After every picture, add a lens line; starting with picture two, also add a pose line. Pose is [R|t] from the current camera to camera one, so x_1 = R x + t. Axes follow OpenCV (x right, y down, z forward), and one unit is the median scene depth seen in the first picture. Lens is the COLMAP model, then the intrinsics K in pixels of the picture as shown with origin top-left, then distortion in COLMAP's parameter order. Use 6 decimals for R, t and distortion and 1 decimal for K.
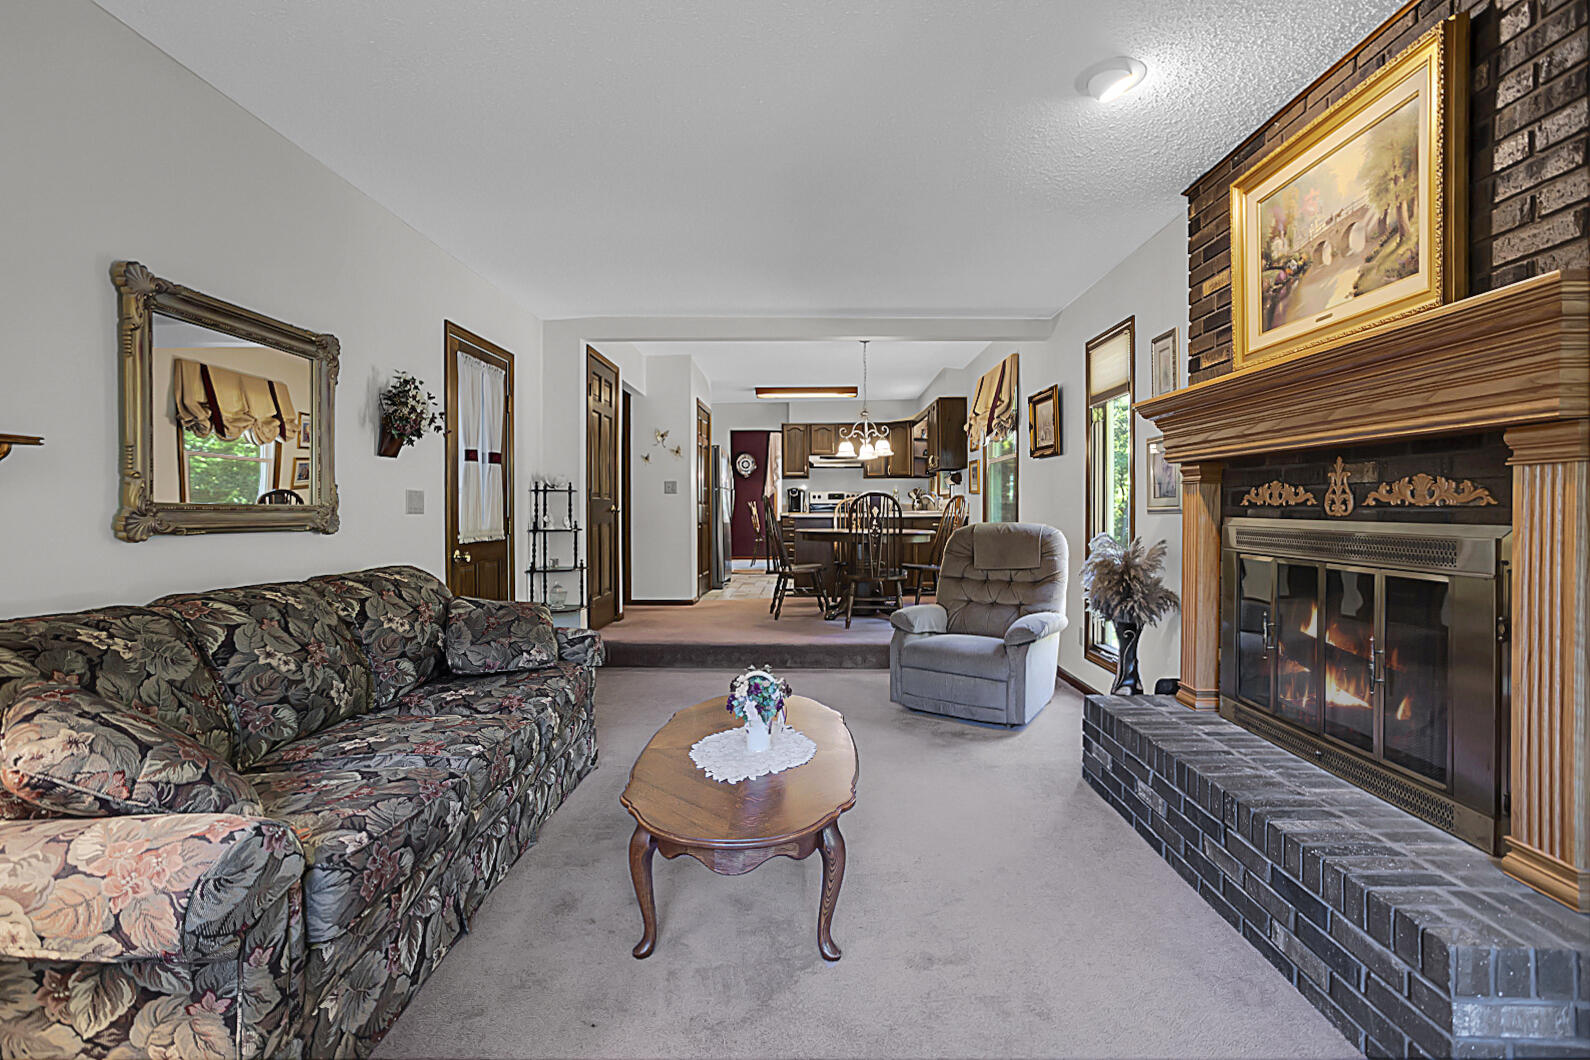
lens RADIAL K [[759.9, 0, 798.2], [0, 759.9, 517.5], [0, 0, 1]] dist [-0.052869, 0.034631]
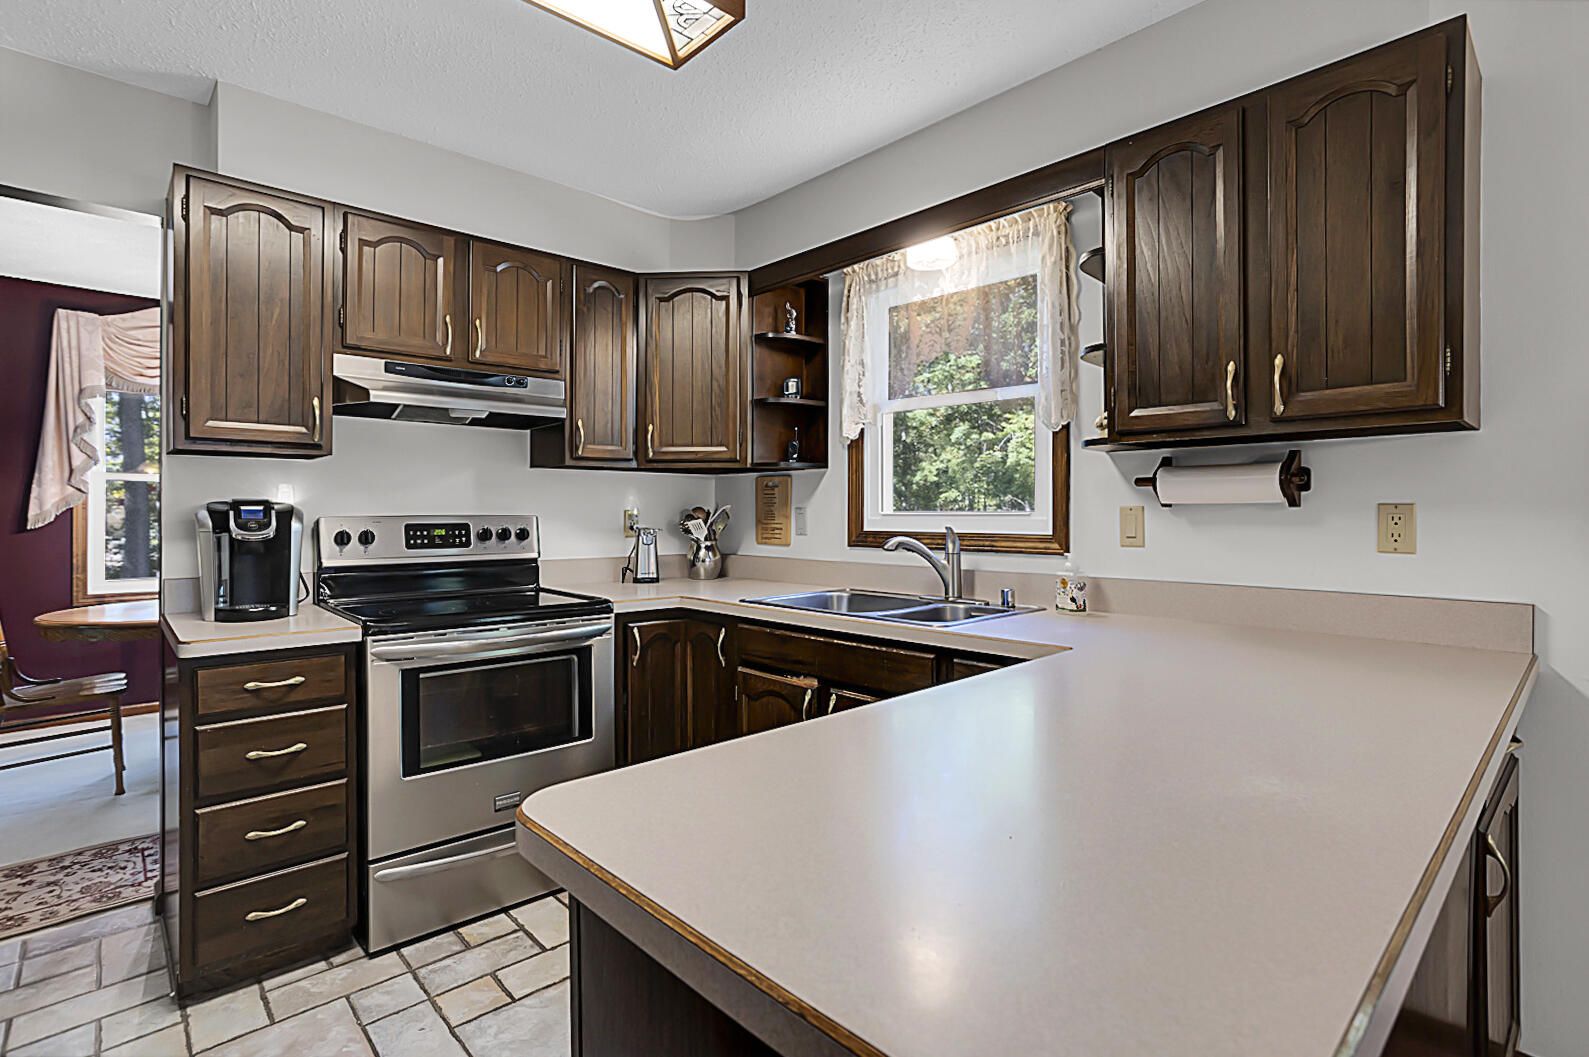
lens RADIAL K [[759.5, 0, 794.6], [0, 759.5, 514.0], [0, 0, 1]] dist [-0.000950, 0.000410]
pose [[0.723860, 0.009511, 0.689881, -0.067823], [0.001136, 0.999887, -0.014976, -0.053123], [-0.689946, 0.011624, 0.723768, 1.264389]]
